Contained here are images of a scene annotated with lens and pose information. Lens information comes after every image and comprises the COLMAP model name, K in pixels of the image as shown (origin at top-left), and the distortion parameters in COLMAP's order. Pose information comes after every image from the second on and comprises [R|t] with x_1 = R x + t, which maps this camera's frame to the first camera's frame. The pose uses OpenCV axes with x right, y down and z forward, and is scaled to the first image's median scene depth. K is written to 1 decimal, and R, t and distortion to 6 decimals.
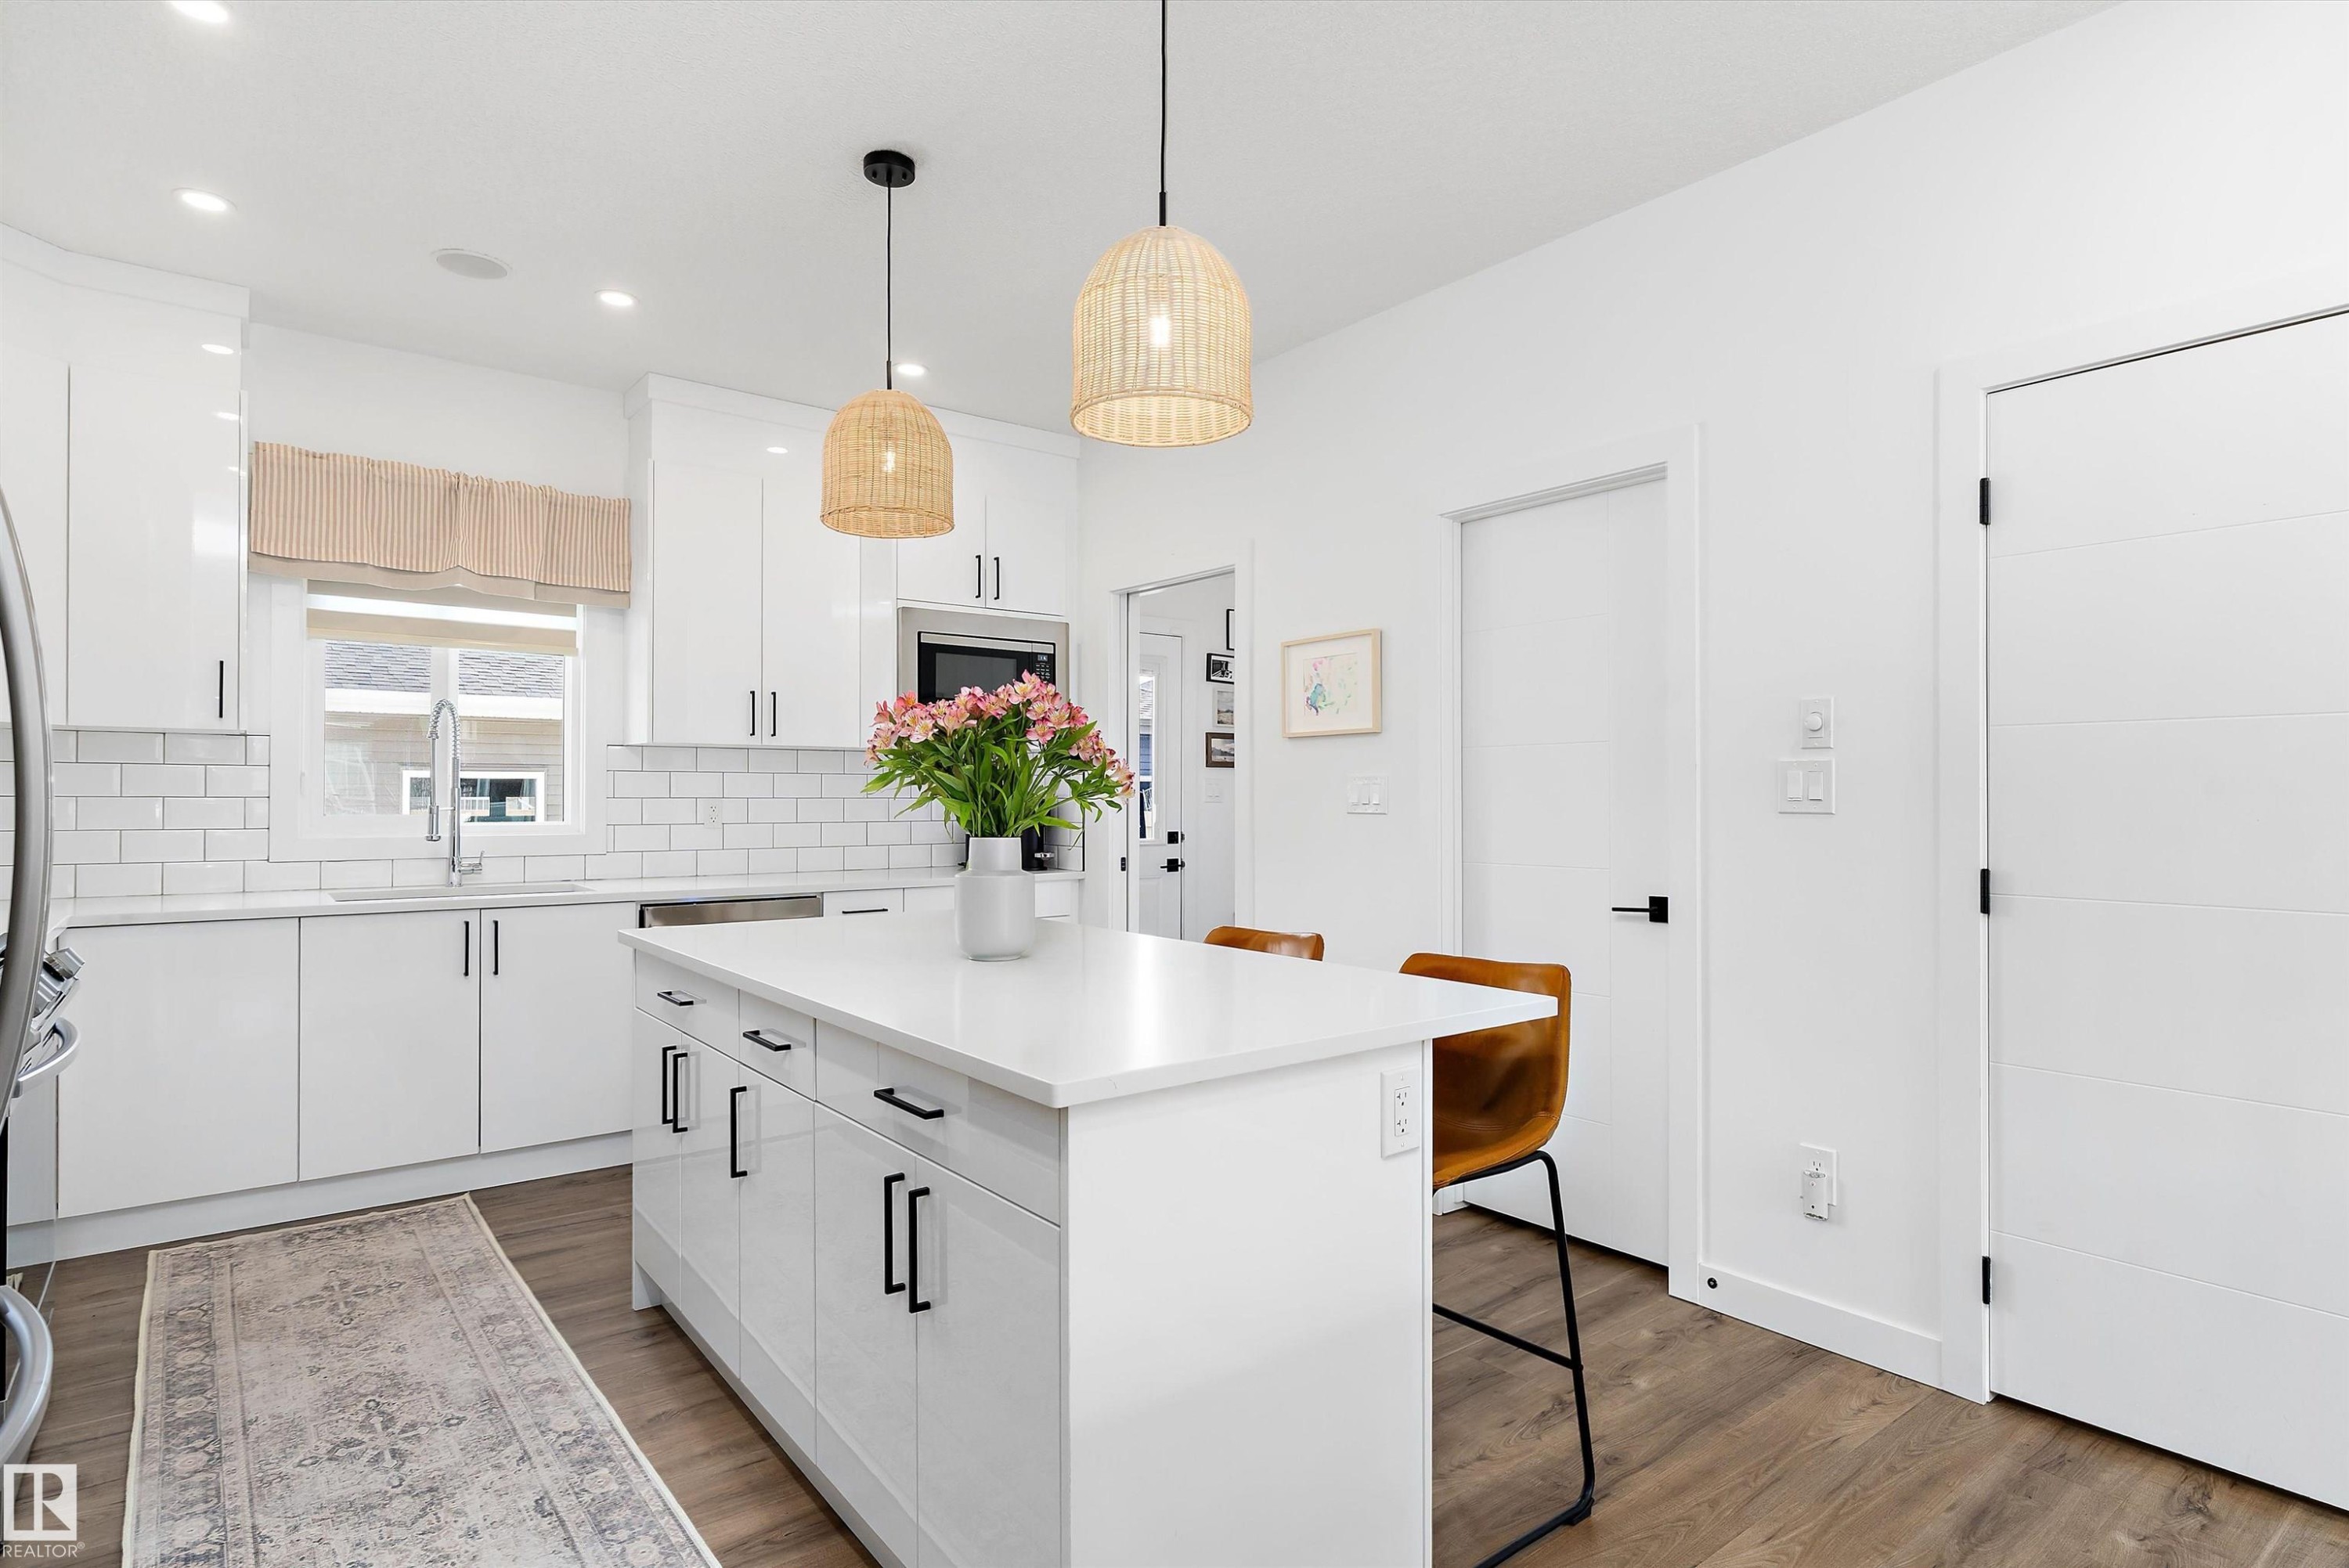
lens RADIAL K [[1209.7, 0, 1161.1], [0, 1209.7, 793.1], [0, 0, 1]] dist [-0.007610, 0.003374]
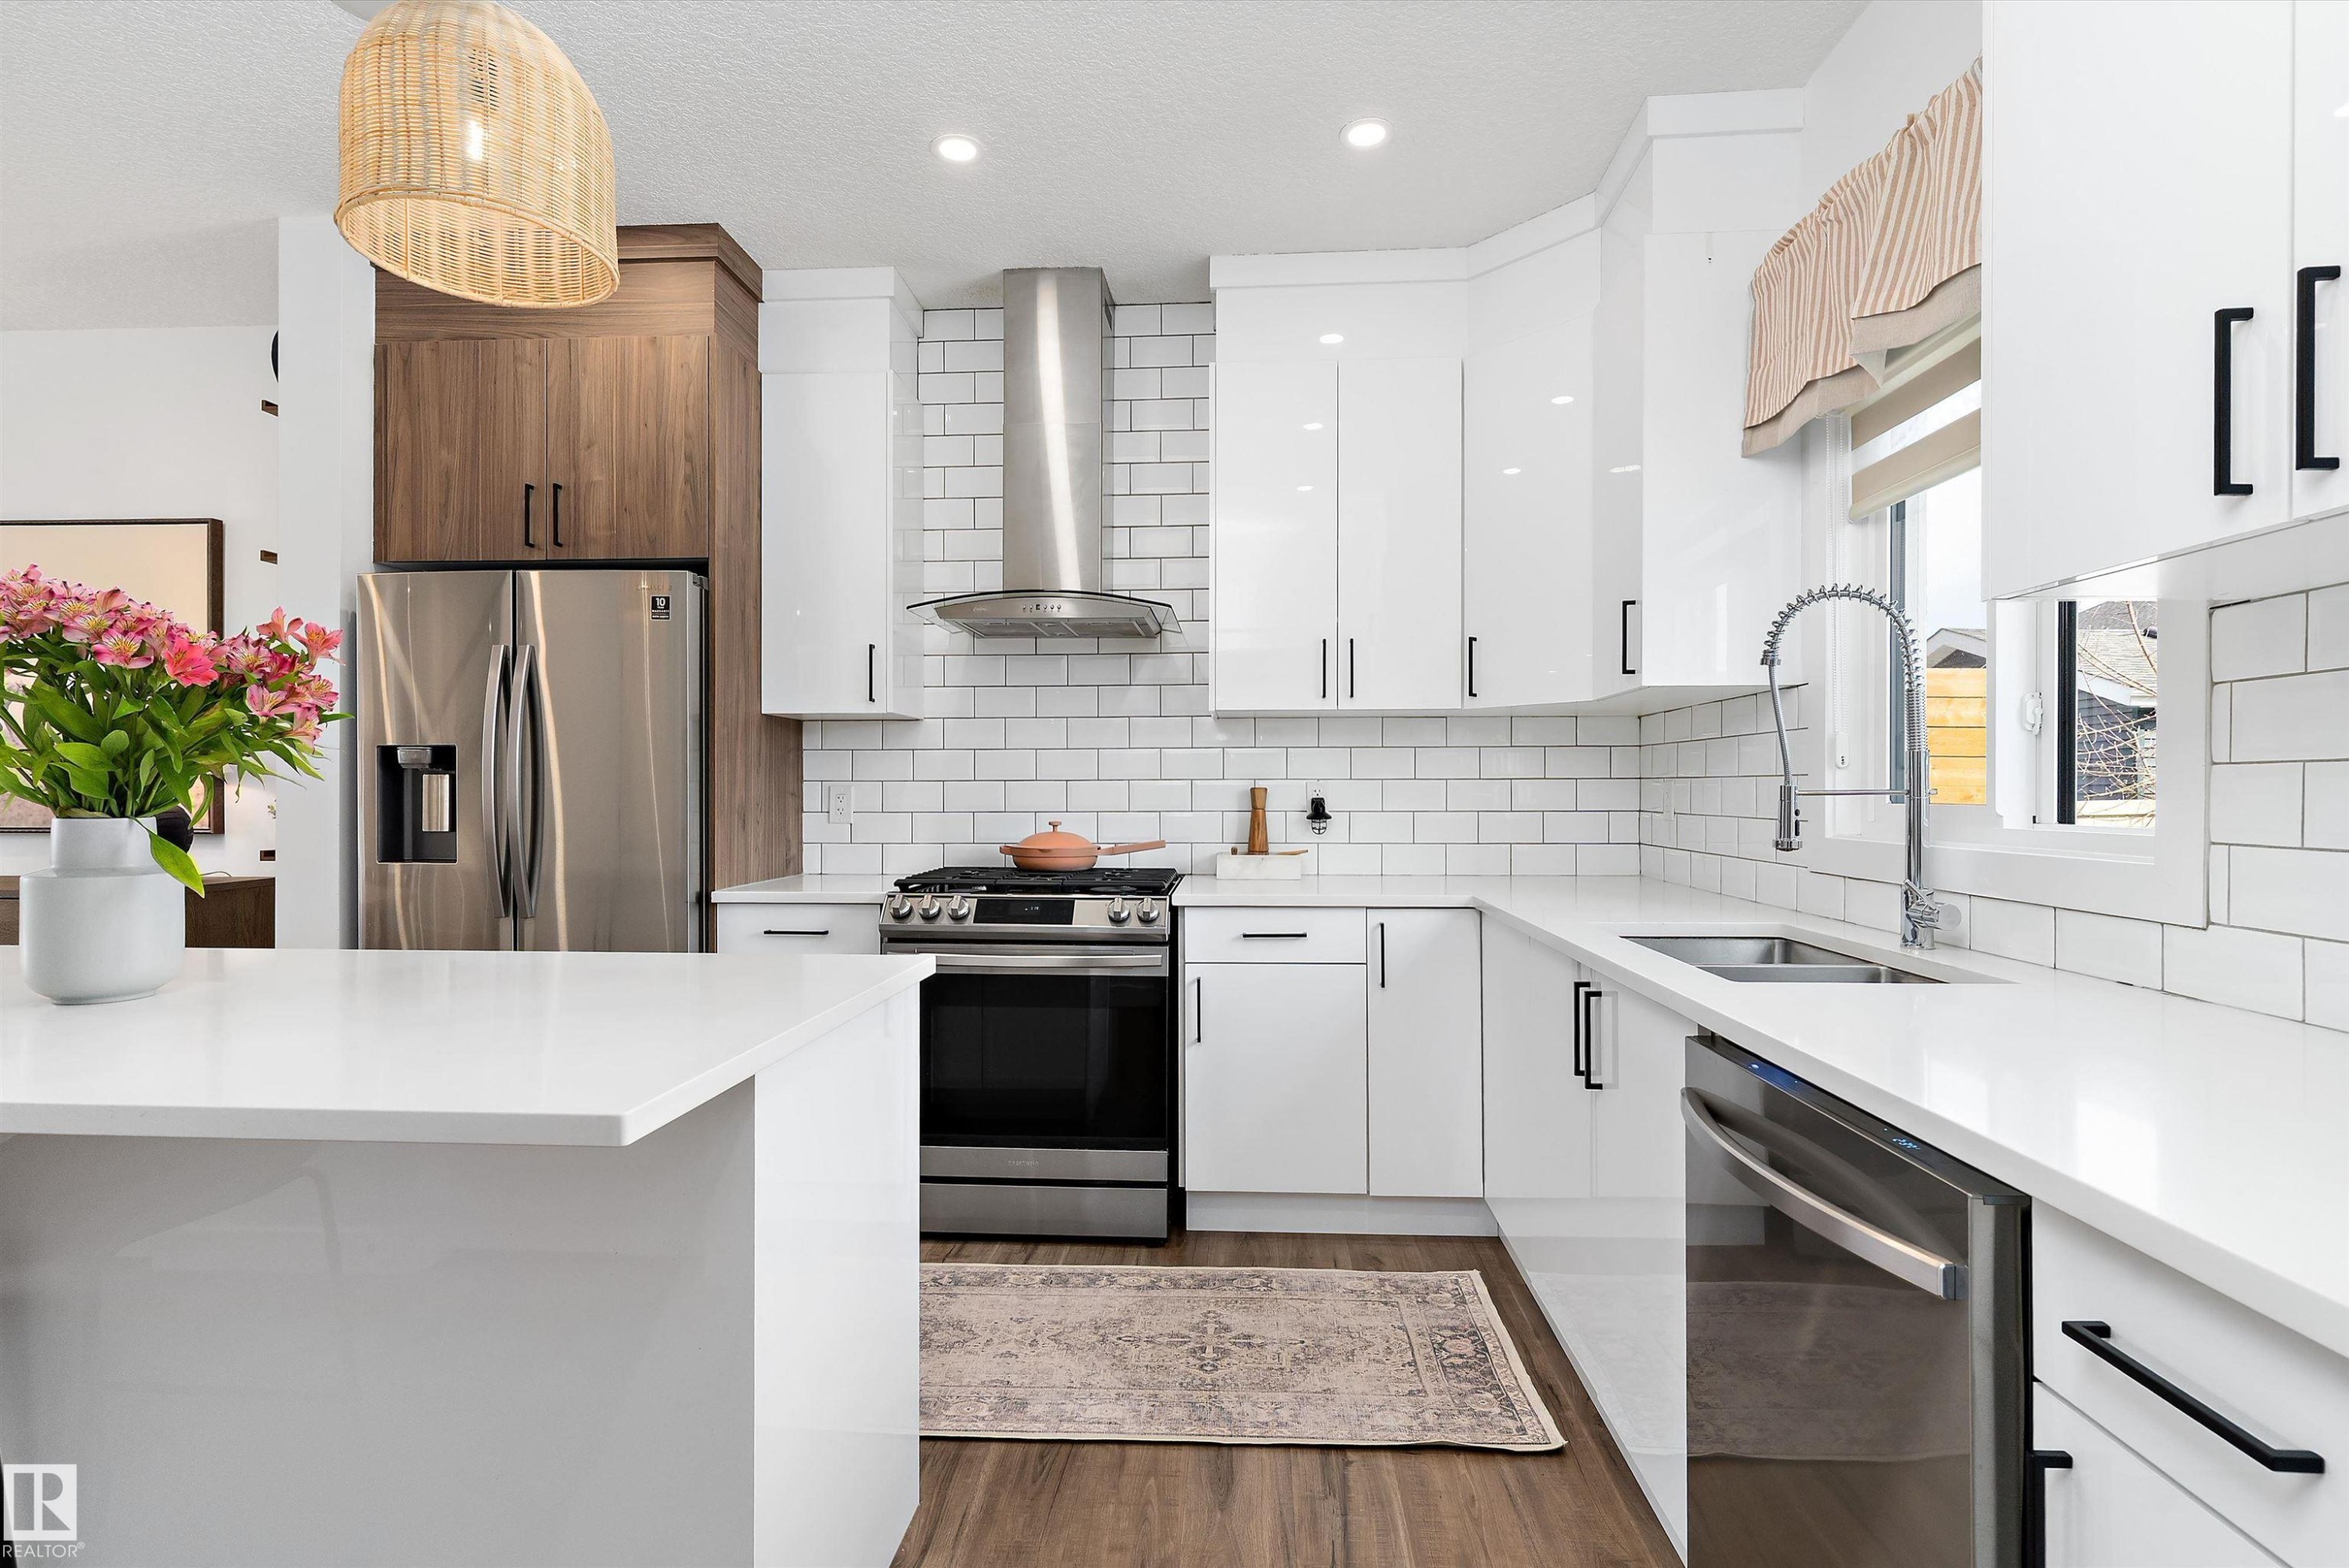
lens RADIAL K [[1159.8, 0, 1207.8], [0, 1159.8, 780.6], [0, 0, 1]] dist [0.005699, 0.000152]
pose [[-0.647378, -0.006480, -0.762142, -0.021955], [-0.002022, 0.999975, -0.006785, 0.009865], [0.762166, -0.002852, -0.647375, 1.184606]]
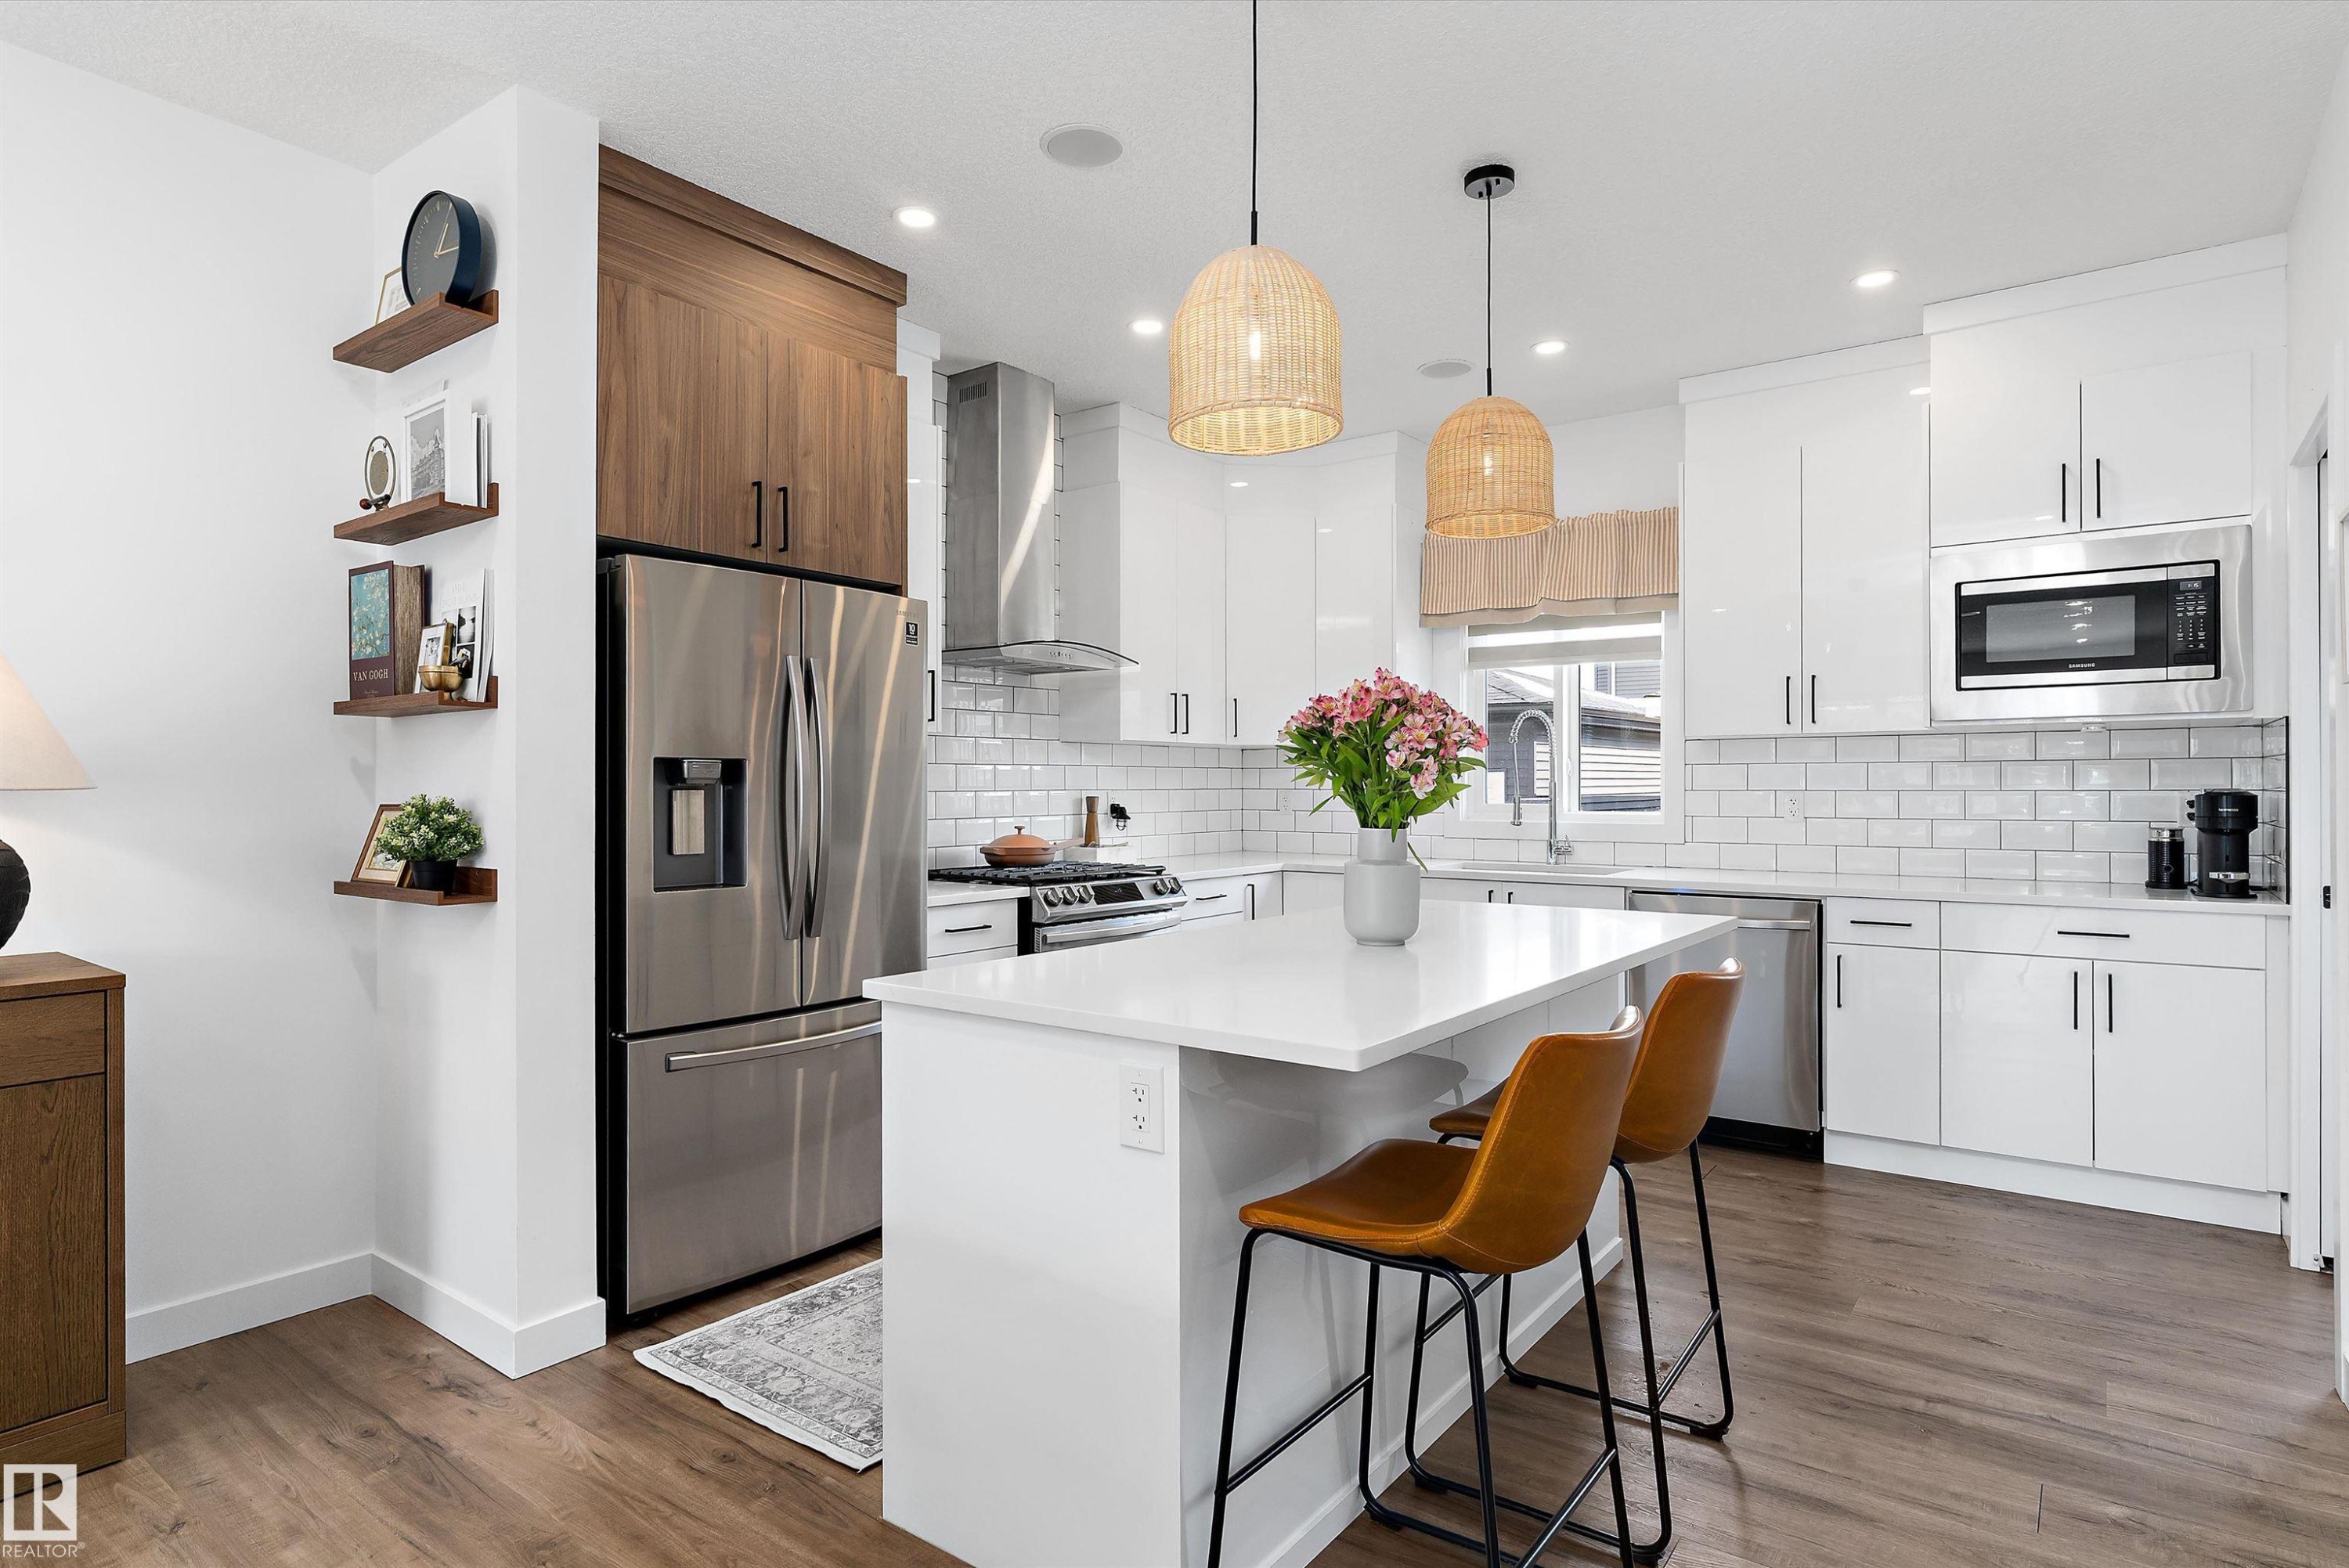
lens RADIAL K [[1209.7, 0, 1173.8], [0, 1209.7, 793.7], [0, 0, 1]] dist [-0.007610, 0.003374]
pose [[0.268443, 0.001463, -0.963295, 0.512309], [0.003448, 0.999991, 0.002480, 0.002901], [0.963289, -0.003987, 0.268435, 0.340088]]
